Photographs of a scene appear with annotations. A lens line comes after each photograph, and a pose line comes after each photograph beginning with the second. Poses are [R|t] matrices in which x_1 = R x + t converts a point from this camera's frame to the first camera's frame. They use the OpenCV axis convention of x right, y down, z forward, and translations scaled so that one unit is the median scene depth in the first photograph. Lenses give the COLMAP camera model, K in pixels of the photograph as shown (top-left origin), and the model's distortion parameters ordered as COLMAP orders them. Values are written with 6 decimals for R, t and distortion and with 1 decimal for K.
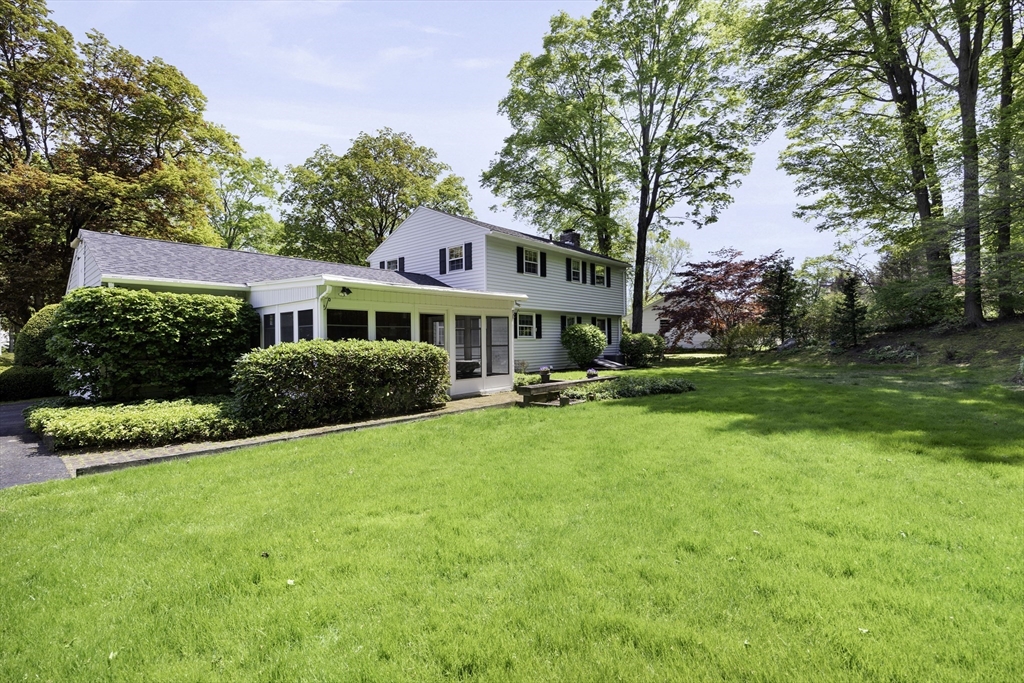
lens RADIAL K [[474.2, 0, 514.3], [0, 474.2, 344.8], [0, 0, 1]] dist [-0.014975, -0.000363]
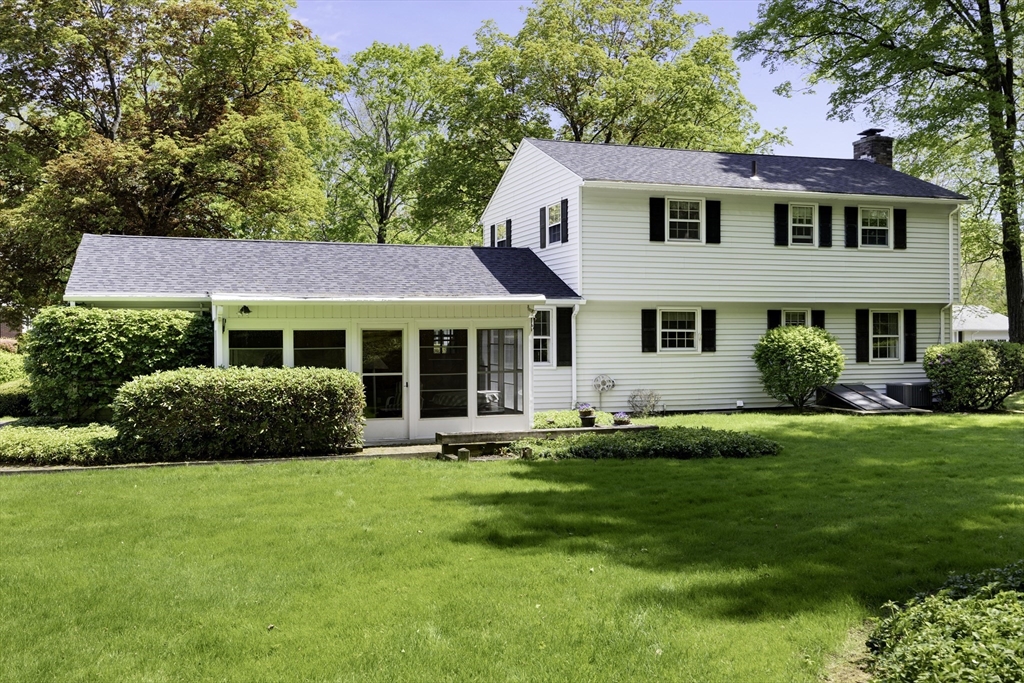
lens RADIAL K [[987.4, 0, 507.6], [0, 987.4, 337.2], [0, 0, 1]] dist [-0.004062, 0.000000]
pose [[0.858892, 0.010732, -0.512045, 0.723712], [-0.008842, 0.999942, 0.006128, -0.058173], [0.512081, -0.000736, 0.858937, -0.223437]]
